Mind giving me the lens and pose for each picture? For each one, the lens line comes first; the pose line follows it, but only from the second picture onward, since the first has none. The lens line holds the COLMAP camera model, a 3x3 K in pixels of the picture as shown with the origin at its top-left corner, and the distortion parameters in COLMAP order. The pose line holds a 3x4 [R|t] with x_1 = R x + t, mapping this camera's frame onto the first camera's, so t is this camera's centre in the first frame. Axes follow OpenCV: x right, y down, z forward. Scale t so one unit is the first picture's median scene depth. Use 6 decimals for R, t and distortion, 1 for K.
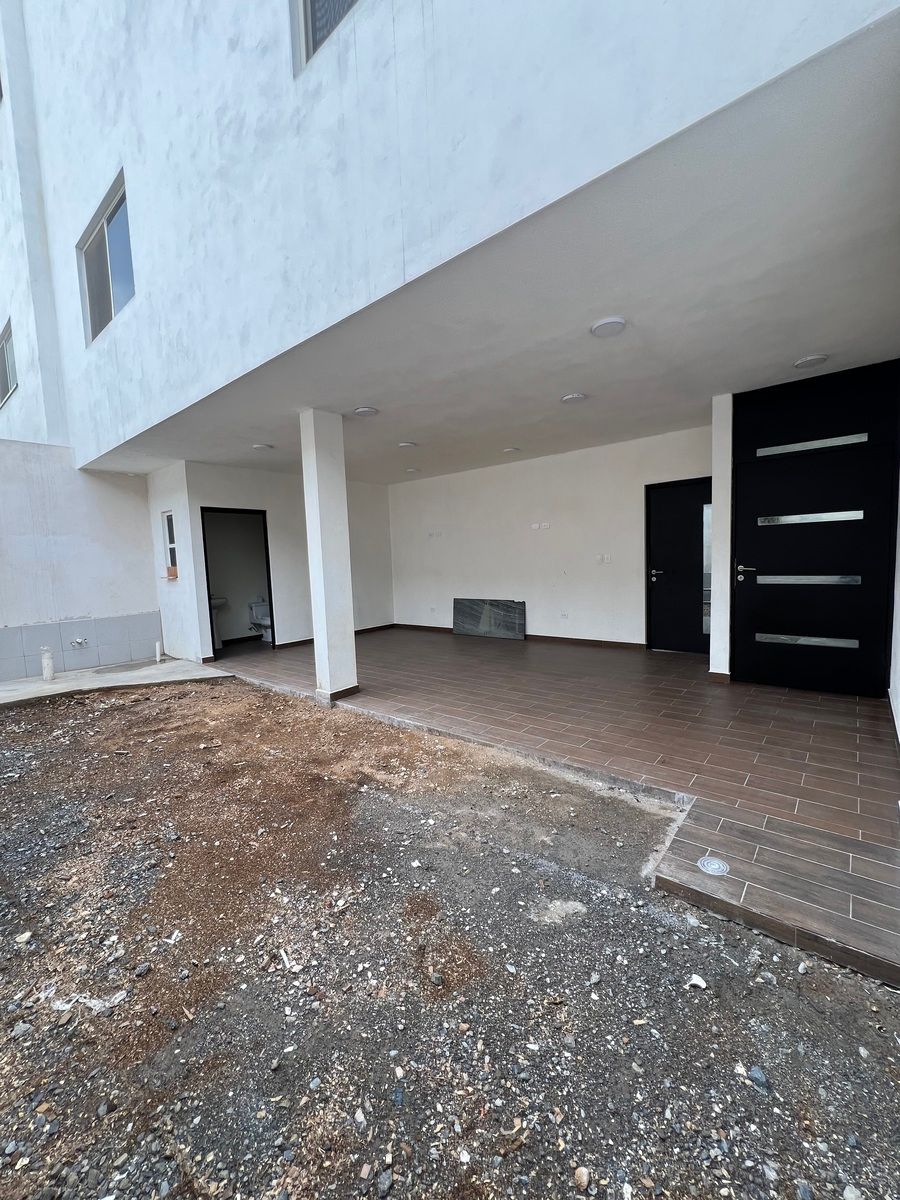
lens RADIAL K [[481.4, 0, 450.0], [0, 481.4, 600.0], [0, 0, 1]] dist [0.000622, -0.000087]
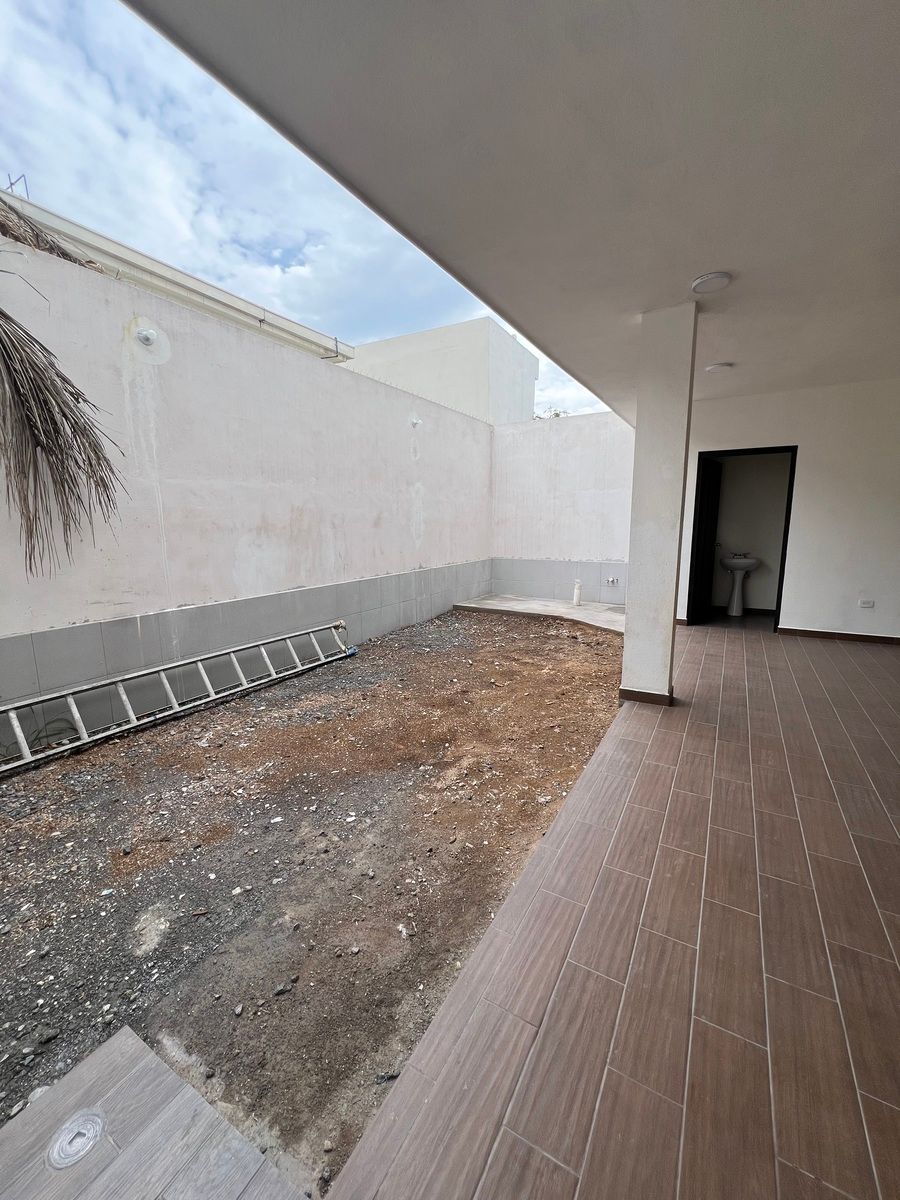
lens RADIAL K [[481.4, 0, 450.0], [0, 481.4, 600.0], [0, 0, 1]] dist [0.000622, -0.000087]
pose [[0.164753, 0.197065, -0.966448, 0.639069], [-0.084150, 0.979073, 0.185294, -0.105956], [0.982739, 0.050798, 0.177889, 0.807455]]
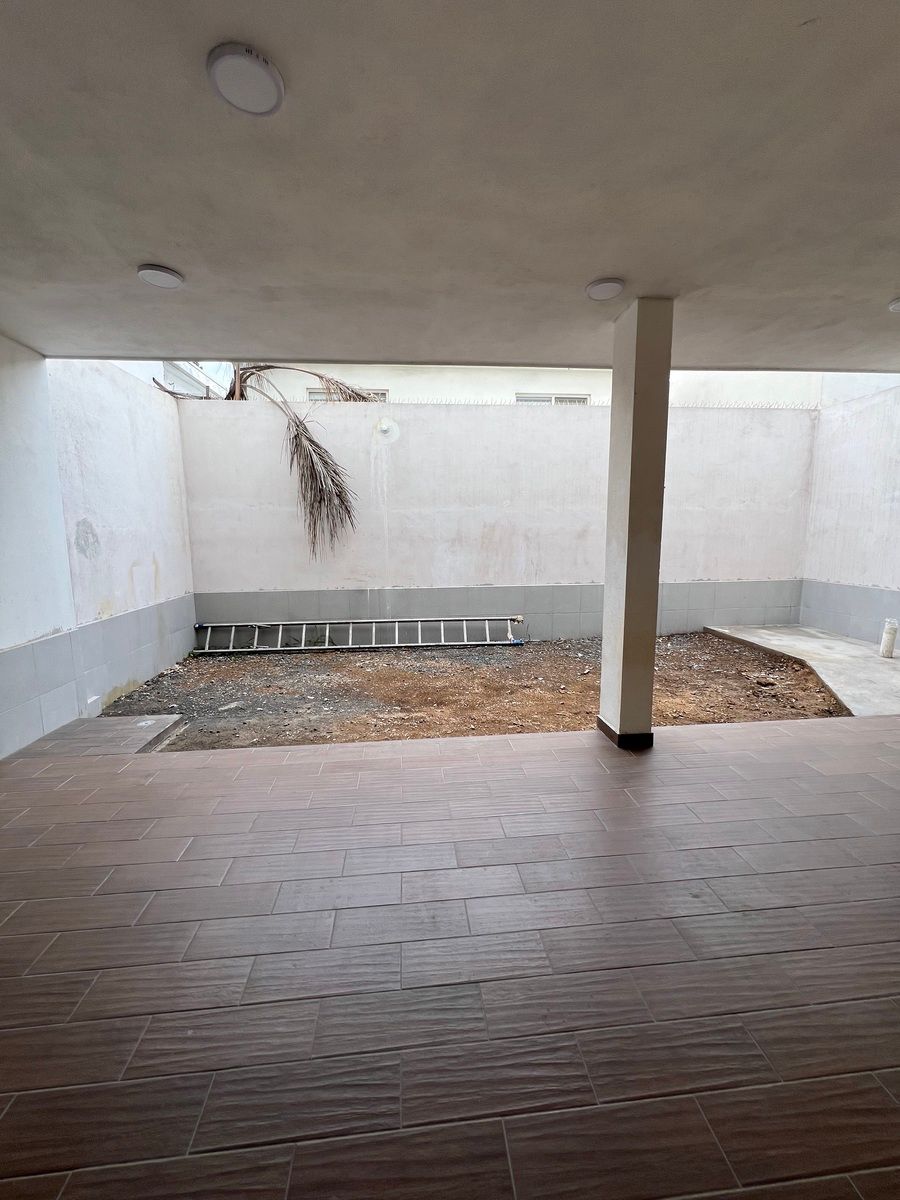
lens RADIAL K [[481.4, 0, 450.0], [0, 481.4, 600.0], [0, 0, 1]] dist [0.000622, -0.000087]
pose [[-0.701054, 0.146391, -0.697920, 0.591933], [-0.024577, 0.973161, 0.228811, -0.214175], [0.712684, 0.177562, -0.678640, 1.862416]]
